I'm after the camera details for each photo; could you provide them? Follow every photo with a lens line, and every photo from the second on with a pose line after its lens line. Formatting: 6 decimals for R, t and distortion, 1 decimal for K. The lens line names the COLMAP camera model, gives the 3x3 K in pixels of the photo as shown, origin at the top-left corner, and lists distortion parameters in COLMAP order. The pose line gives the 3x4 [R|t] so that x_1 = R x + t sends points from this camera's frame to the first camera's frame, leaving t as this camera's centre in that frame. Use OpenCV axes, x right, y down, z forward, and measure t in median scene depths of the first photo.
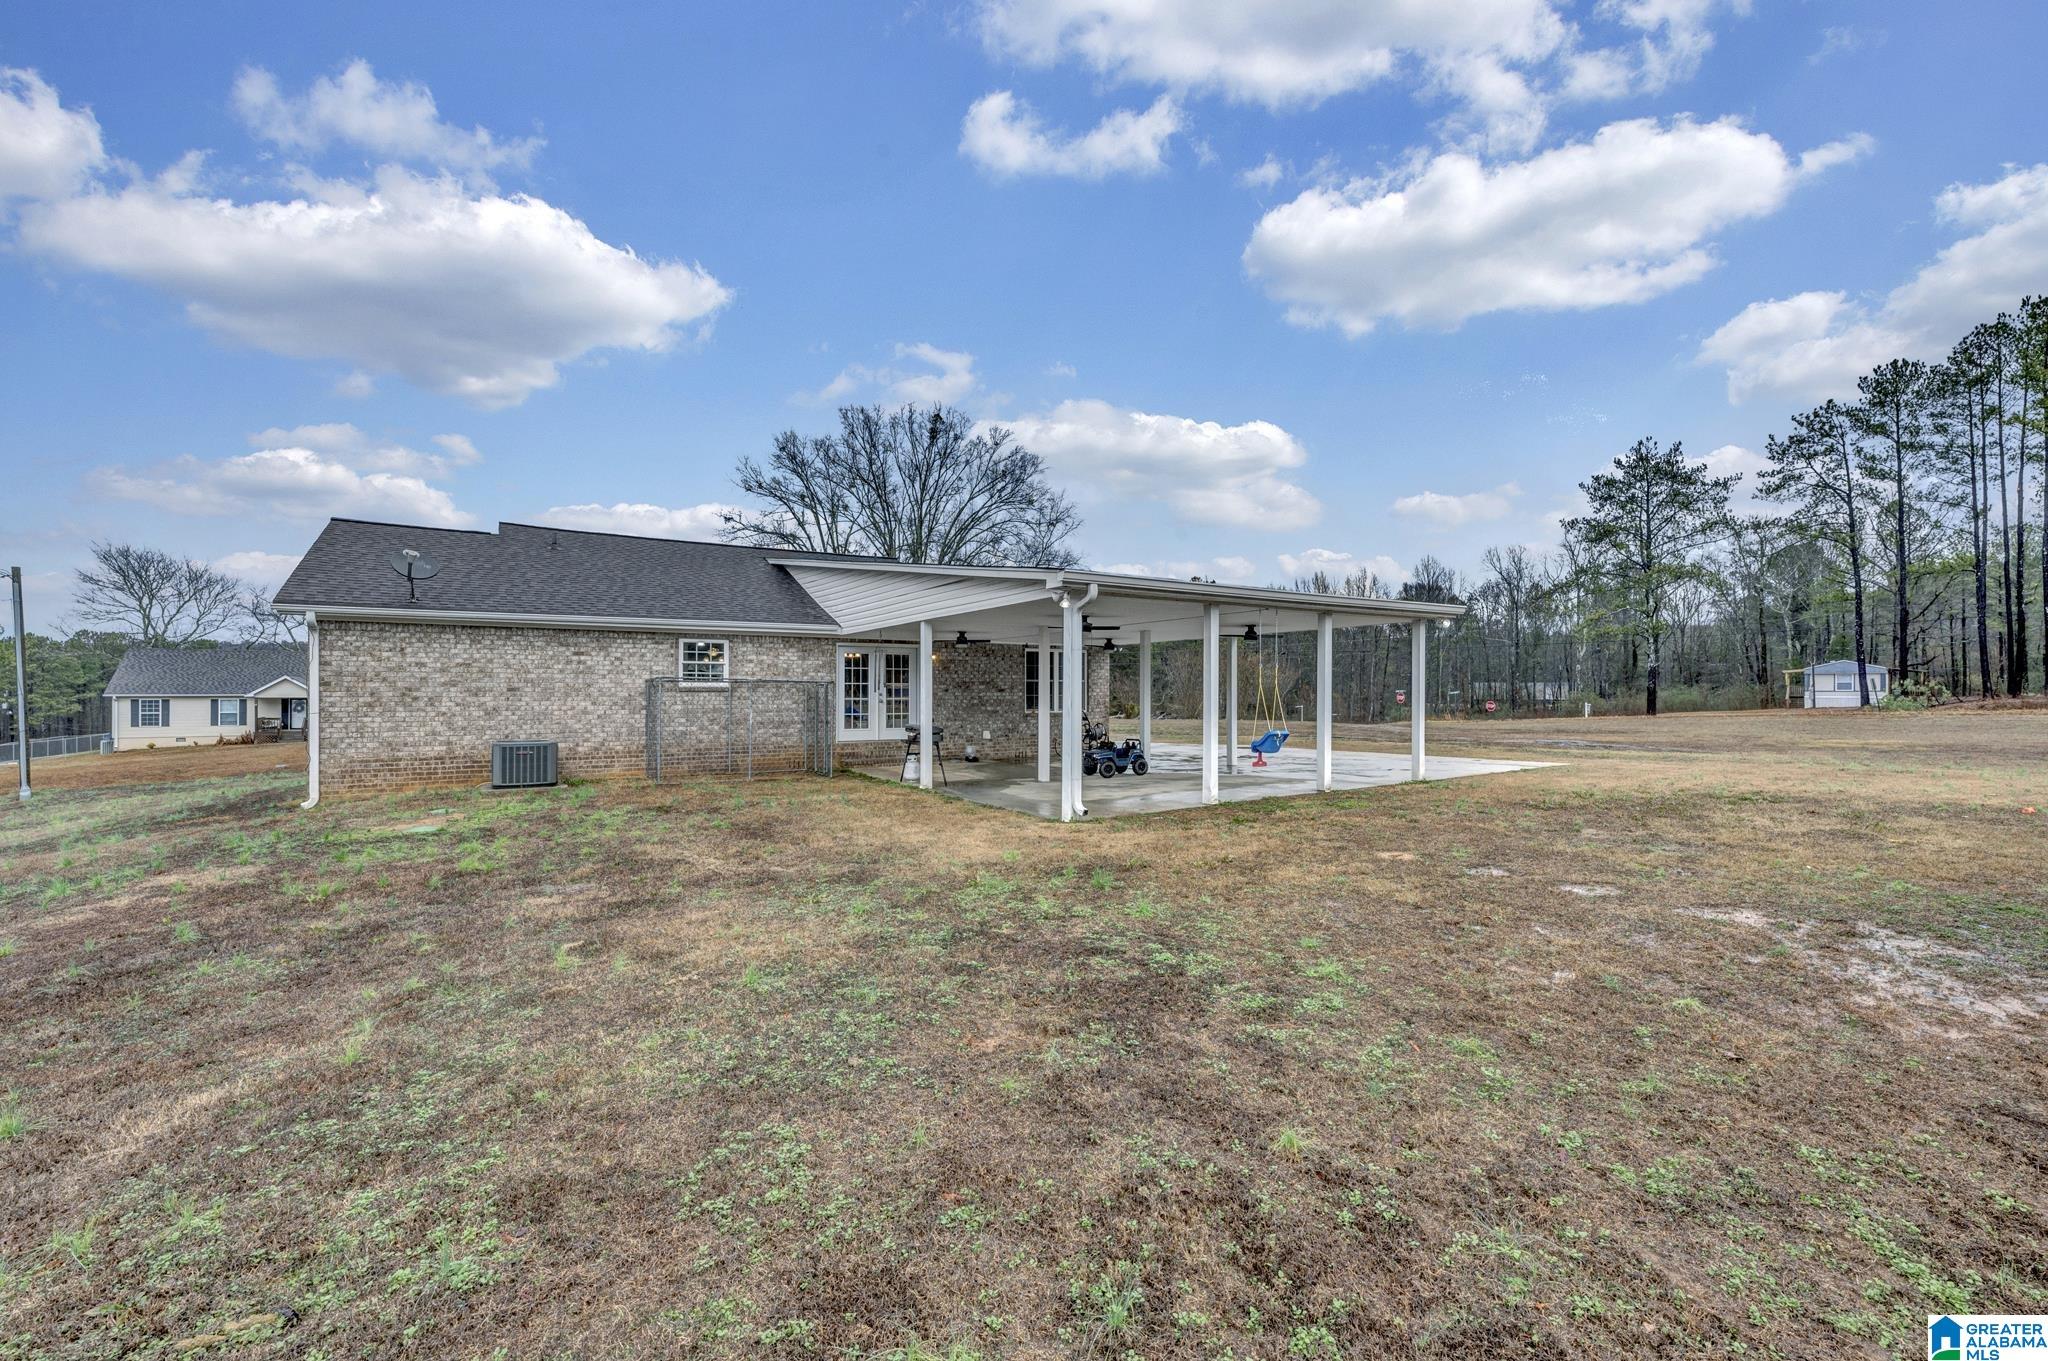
lens RADIAL K [[861.0, 0, 1022.9], [0, 861.0, 678.4], [0, 0, 1]] dist [-0.003412, -0.000628]
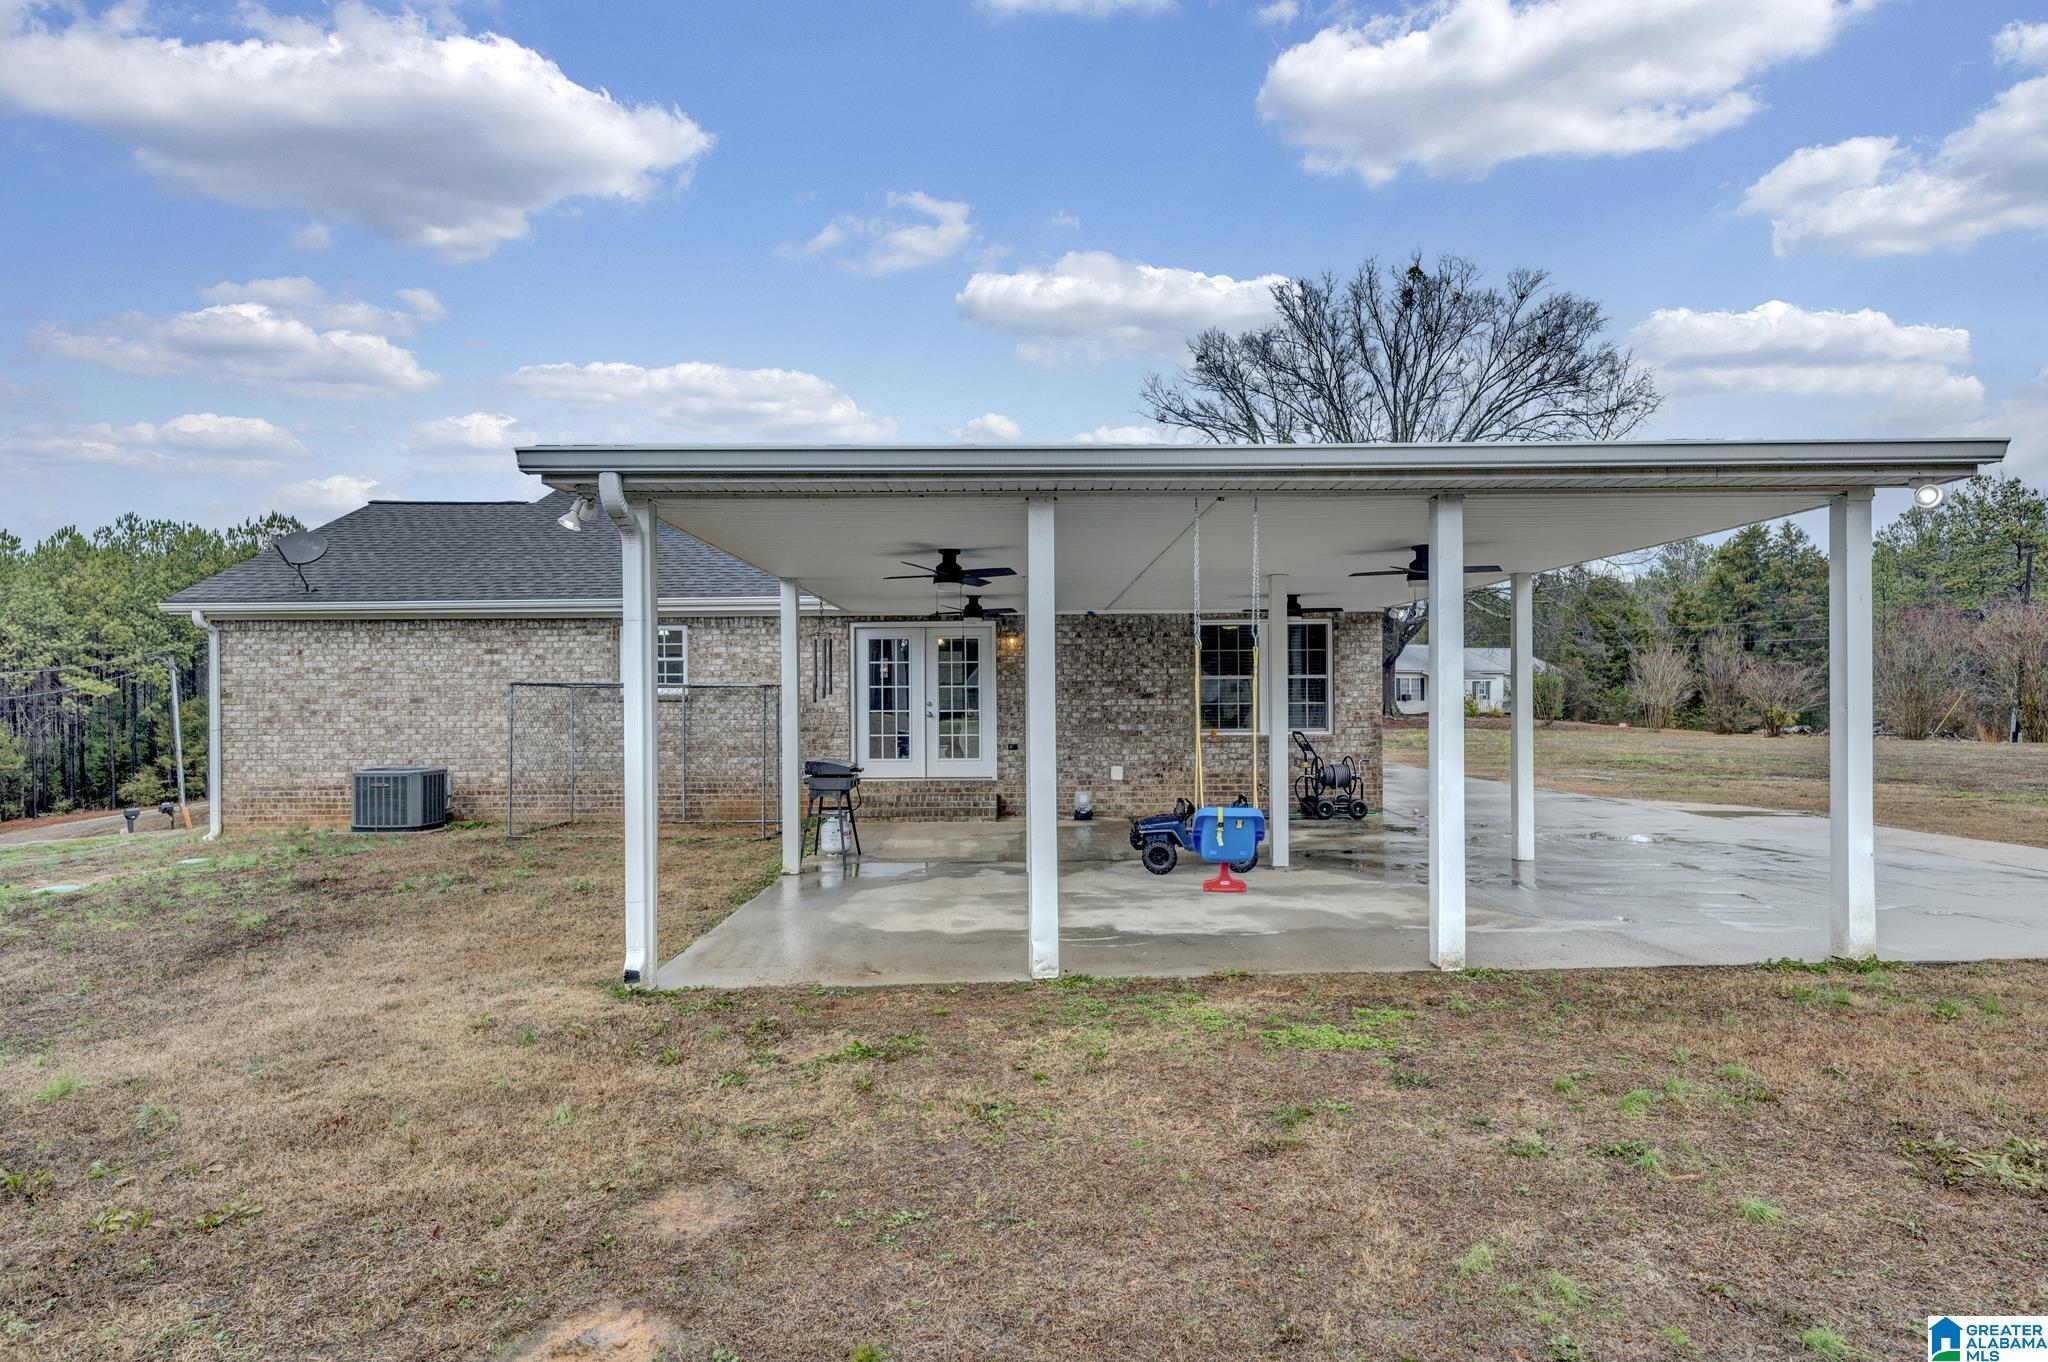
lens RADIAL K [[1134.7, 0, 1026.1], [0, 1134.7, 692.6], [0, 0, 1]] dist [-0.002514, -0.000340]
pose [[0.851968, -0.006538, -0.523553, 0.397330], [0.015735, 0.999790, 0.013121, 0.001071], [0.523358, -0.019417, 0.851892, 0.420691]]
